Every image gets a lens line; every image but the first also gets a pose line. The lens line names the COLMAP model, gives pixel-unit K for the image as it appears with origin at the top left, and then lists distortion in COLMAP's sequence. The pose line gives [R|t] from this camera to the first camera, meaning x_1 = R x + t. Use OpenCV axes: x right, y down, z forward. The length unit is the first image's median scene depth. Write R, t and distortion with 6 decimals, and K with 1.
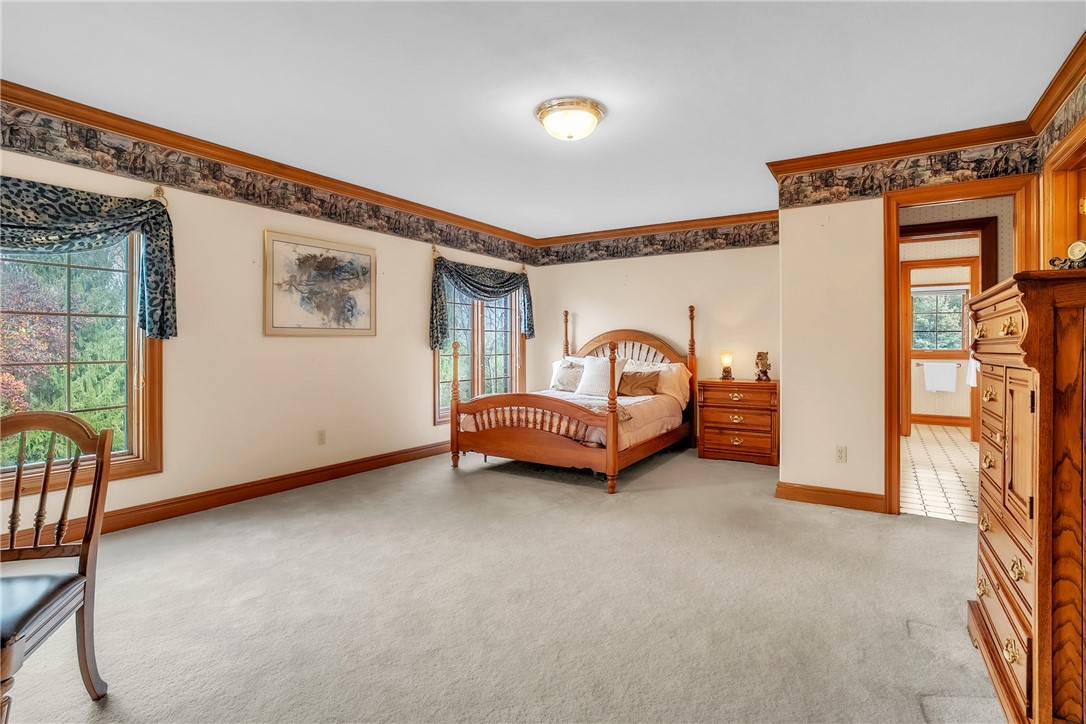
lens RADIAL K [[526.9, 0, 541.5], [0, 526.9, 354.4], [0, 0, 1]] dist [-0.020686, 0.001550]
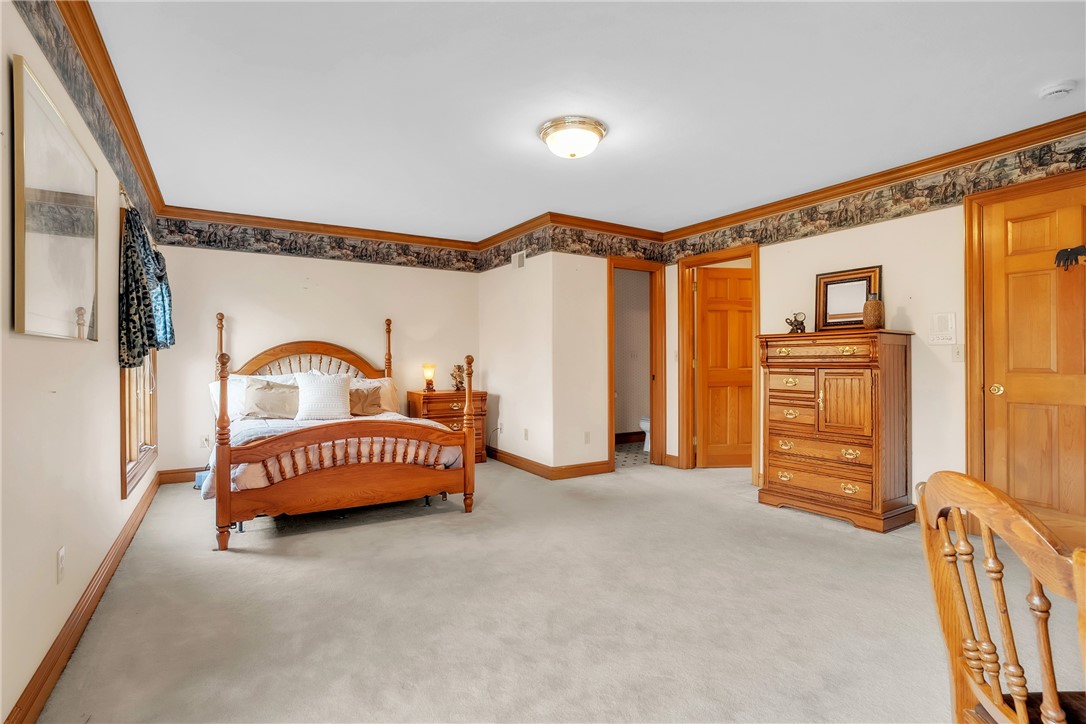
lens RADIAL K [[526.9, 0, 541.2], [0, 526.9, 360.6], [0, 0, 1]] dist [-0.020686, 0.001550]
pose [[0.456374, -0.003927, 0.889780, -0.591833], [0.015966, 0.999865, -0.003777, -0.008205], [-0.889645, 0.015930, 0.456375, 0.386161]]
